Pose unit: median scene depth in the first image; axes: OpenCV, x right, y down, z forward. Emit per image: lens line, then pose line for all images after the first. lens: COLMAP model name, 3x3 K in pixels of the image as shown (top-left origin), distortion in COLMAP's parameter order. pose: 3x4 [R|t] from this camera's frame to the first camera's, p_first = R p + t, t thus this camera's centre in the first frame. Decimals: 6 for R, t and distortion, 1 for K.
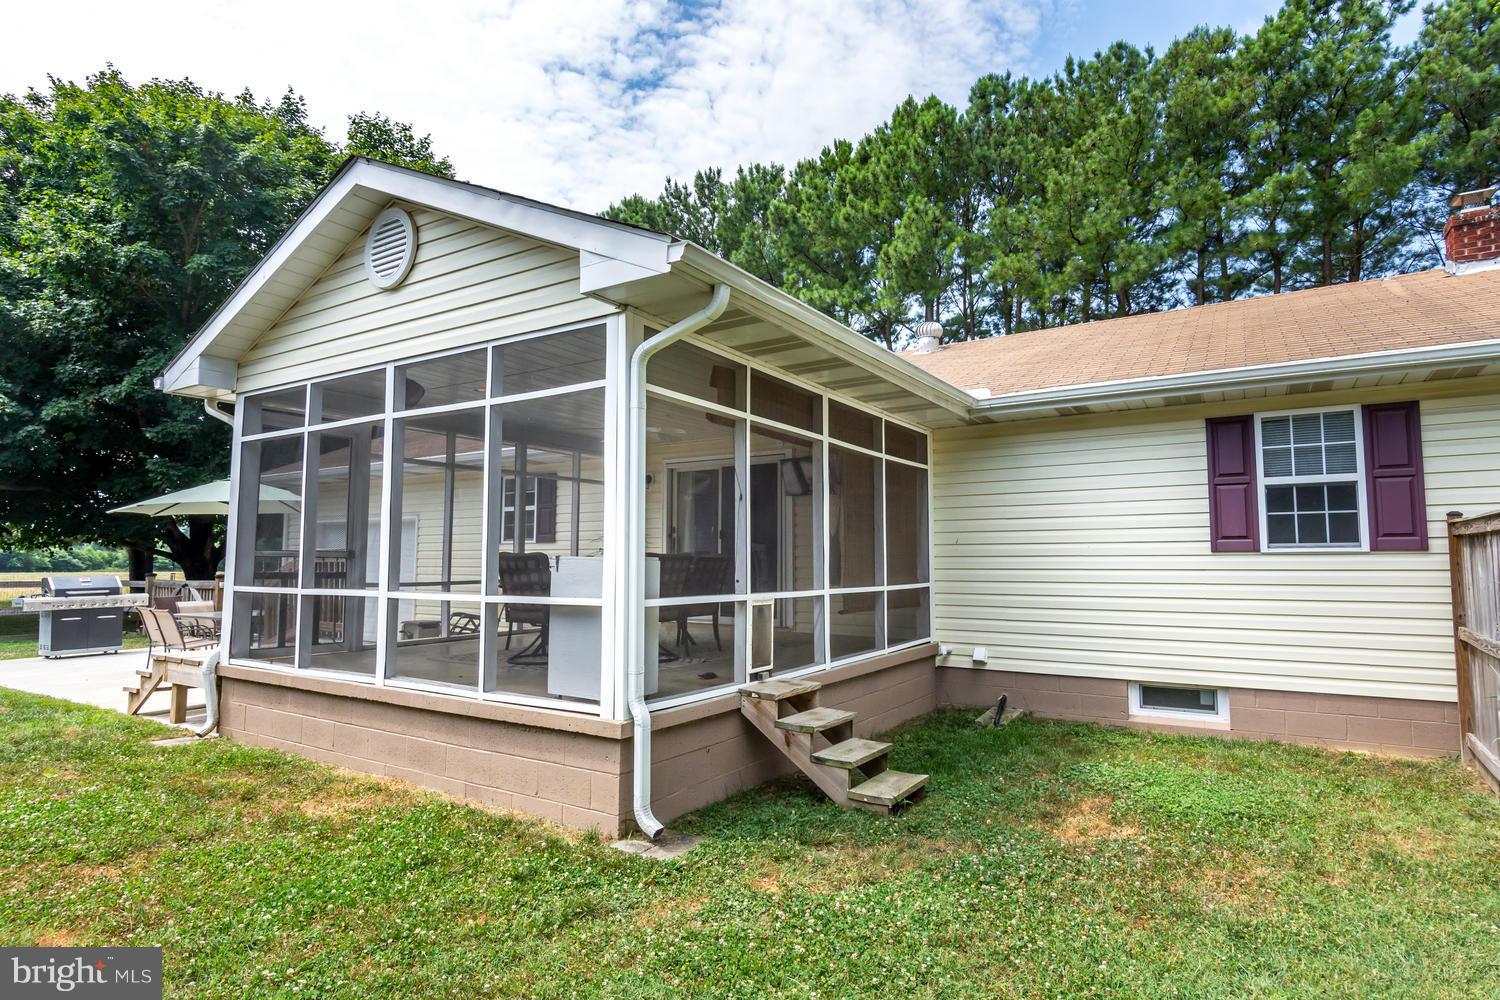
lens RADIAL K [[824.7, 0, 751.5], [0, 824.7, 488.9], [0, 0, 1]] dist [-0.001963, 0.002660]
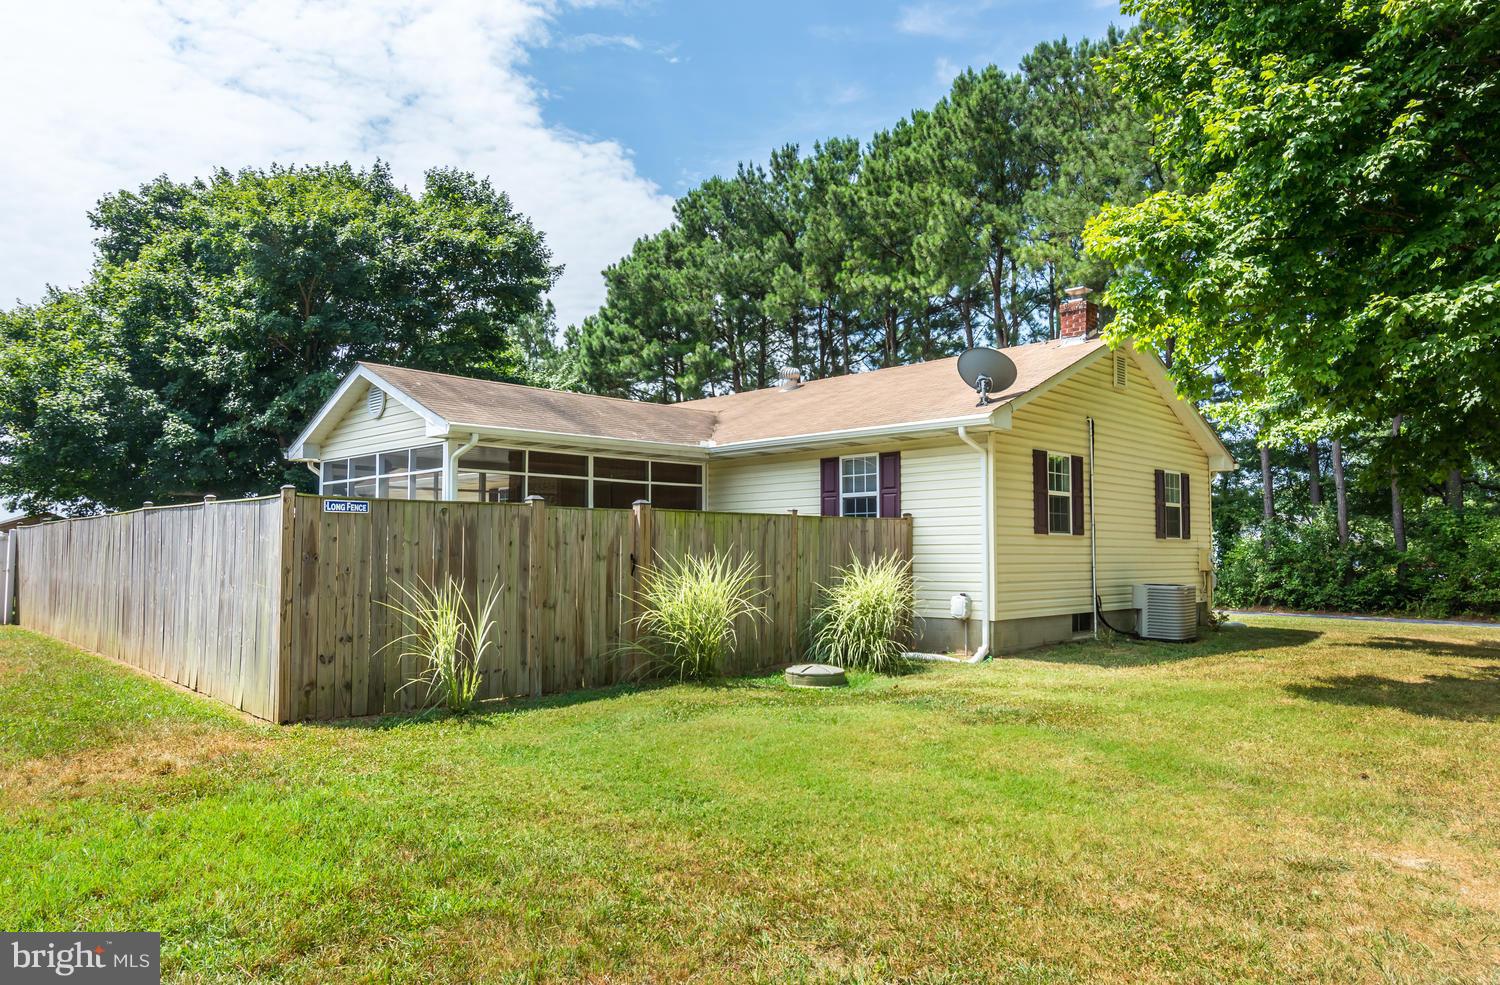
lens RADIAL K [[1016.0, 0, 748.9], [0, 1016.0, 499.5], [0, 0, 1]] dist [-0.004577, -0.000632]
pose [[0.978457, -0.013624, -0.206002, 0.337161], [0.021153, 0.999184, 0.034393, -0.030708], [0.205366, -0.038010, 0.977947, -0.450108]]
